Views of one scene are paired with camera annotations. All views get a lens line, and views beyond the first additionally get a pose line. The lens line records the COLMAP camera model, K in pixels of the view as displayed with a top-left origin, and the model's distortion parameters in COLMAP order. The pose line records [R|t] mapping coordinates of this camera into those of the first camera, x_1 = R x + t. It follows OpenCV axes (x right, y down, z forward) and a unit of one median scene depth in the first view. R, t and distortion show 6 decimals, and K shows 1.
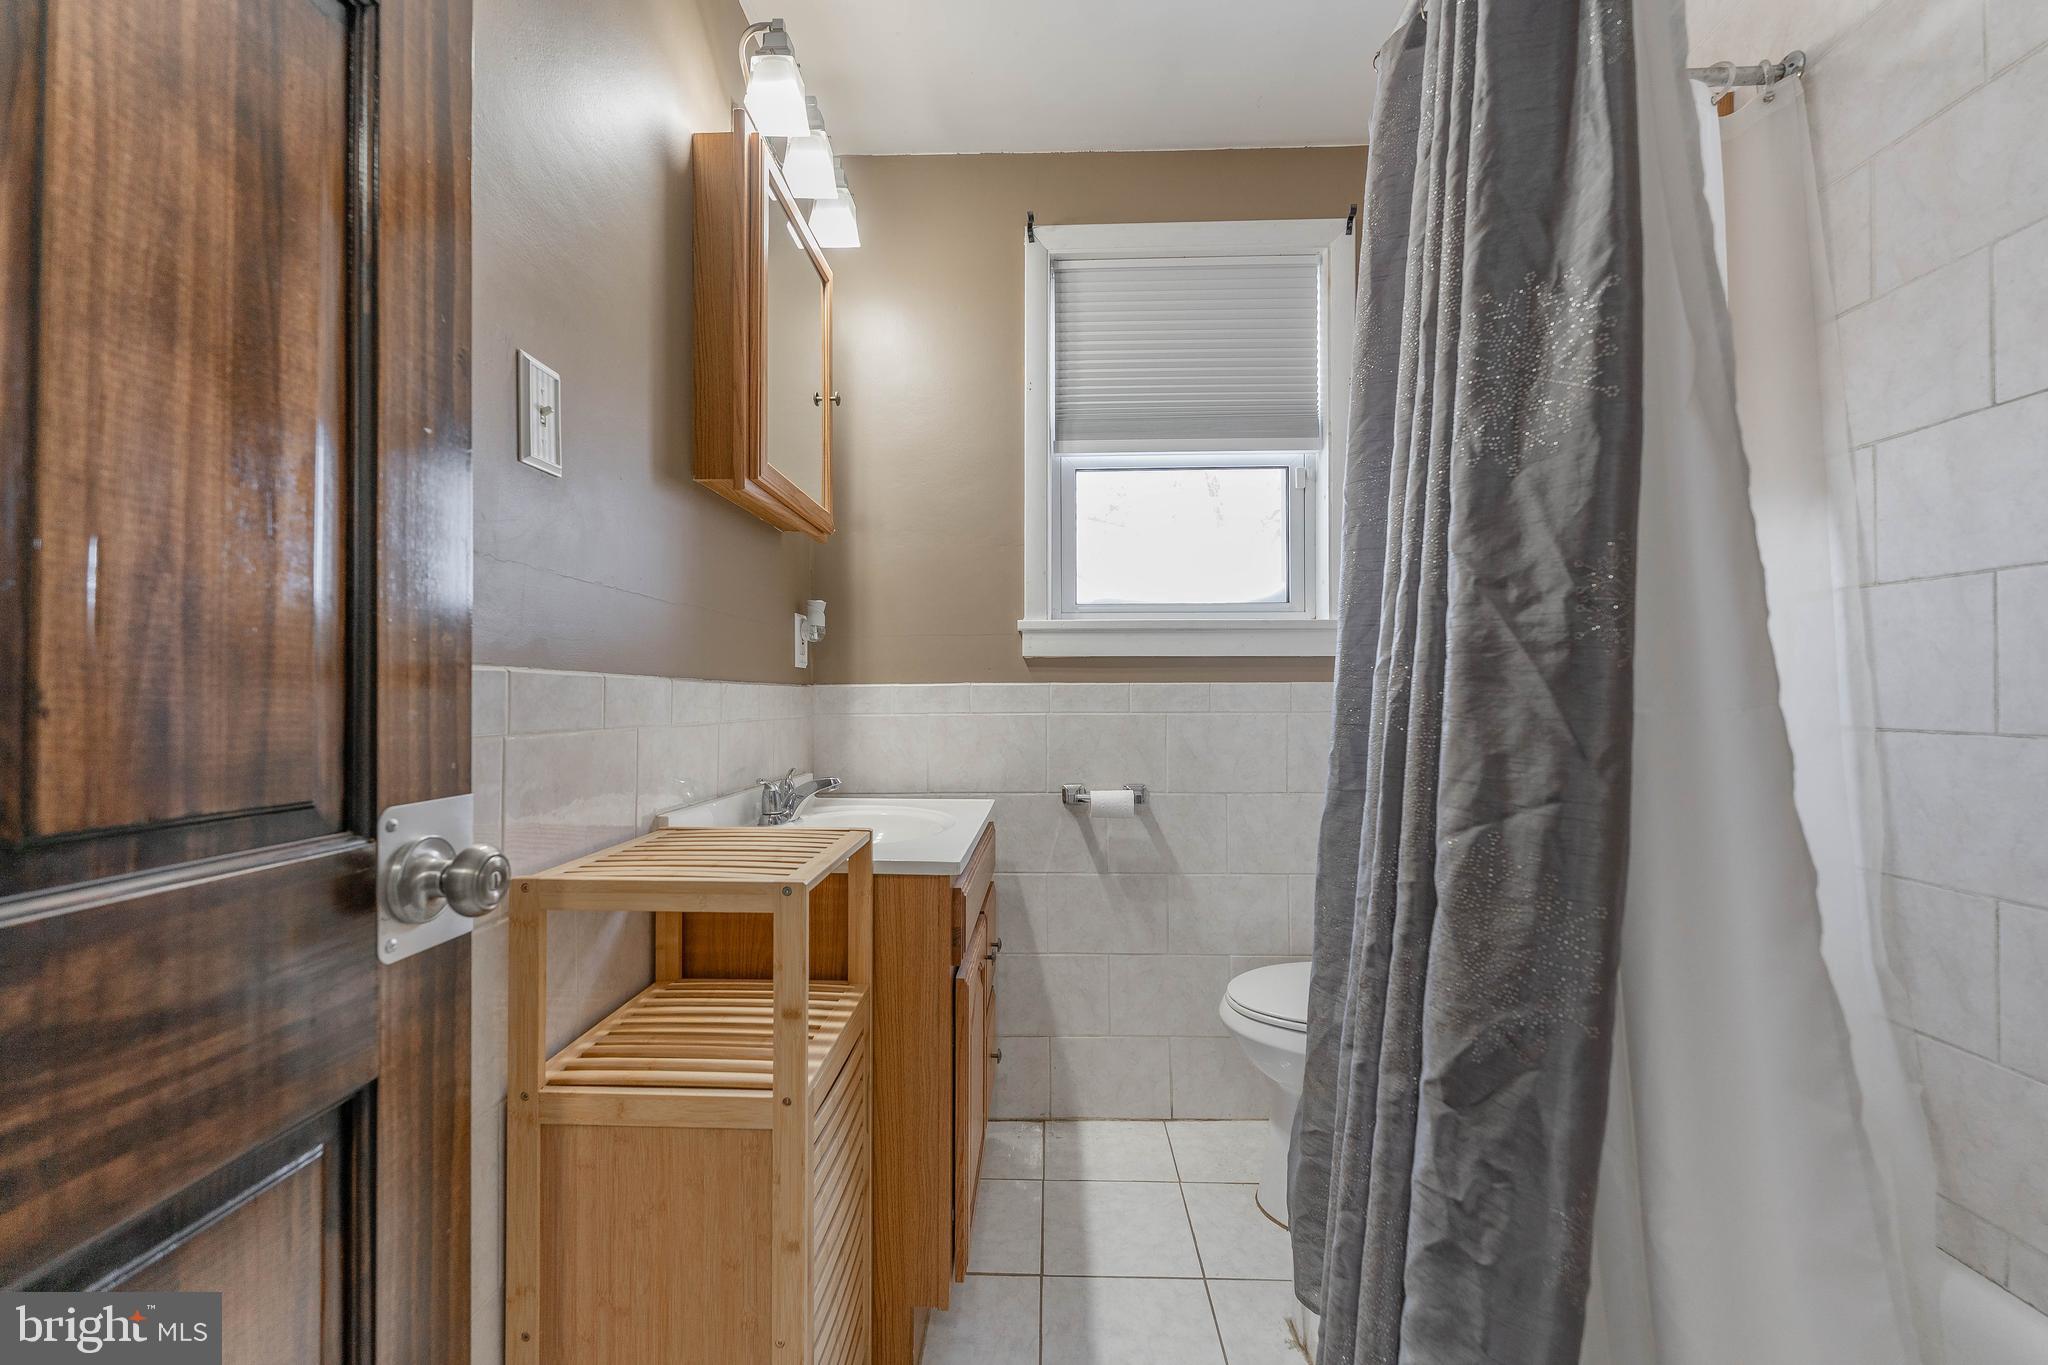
lens RADIAL K [[832.0, 0, 1019.3], [0, 832.0, 686.7], [0, 0, 1]] dist [-0.001338, 0.000015]
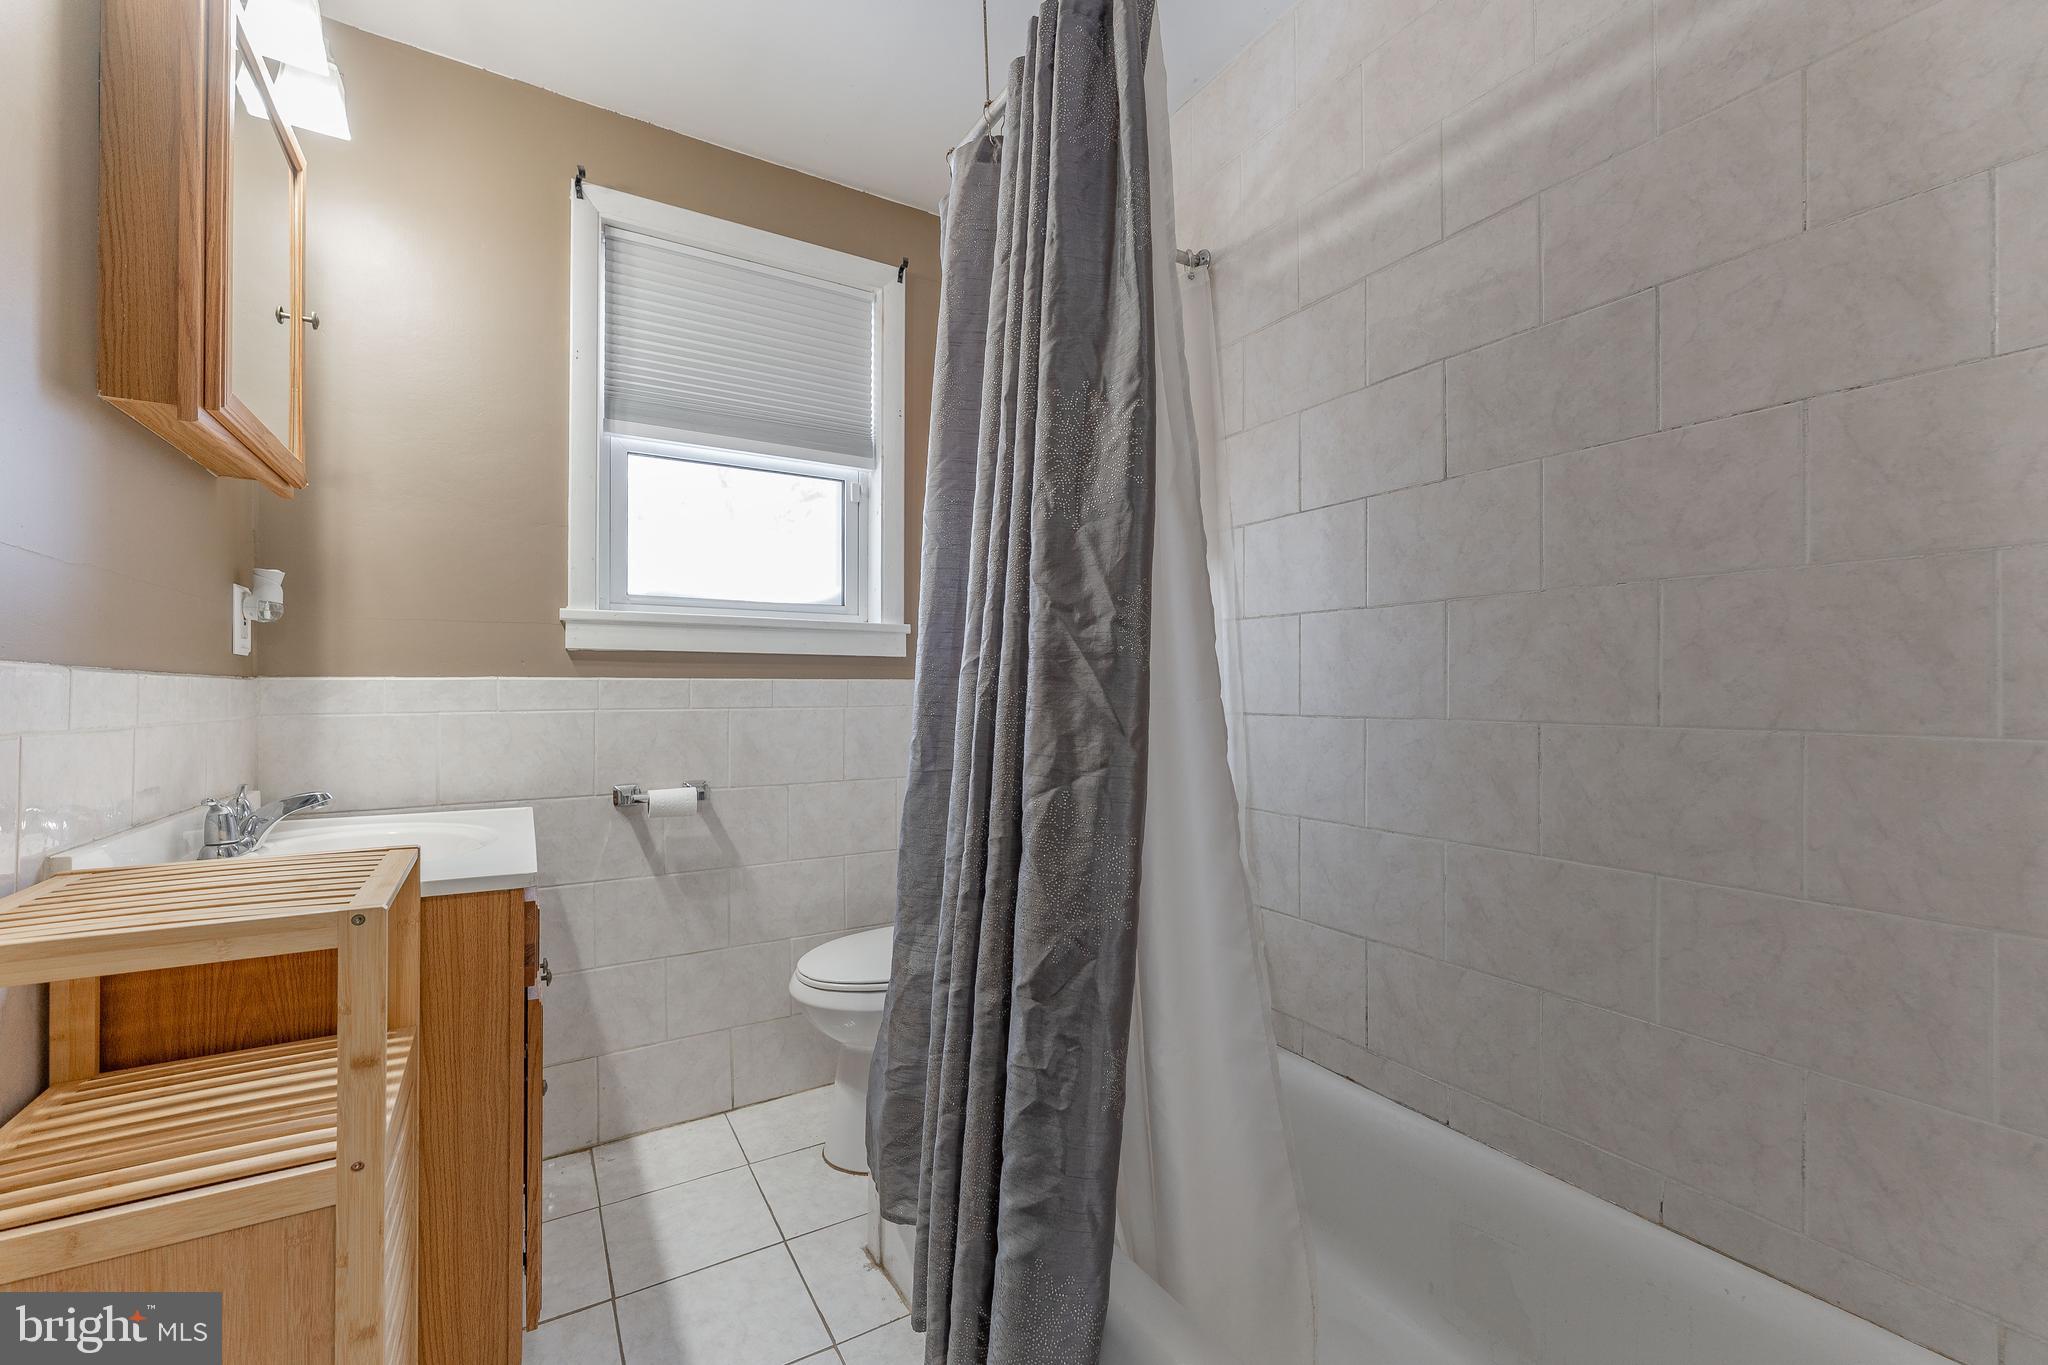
lens RADIAL K [[808.0, 0, 1015.7], [0, 808.0, 685.6], [0, 0, 1]] dist [0.001284, -0.000387]
pose [[0.850959, 0.004666, 0.525211, -0.094614], [-0.006300, 0.999979, 0.001324, 0.000474], [-0.525194, -0.004435, 0.850971, -0.037833]]
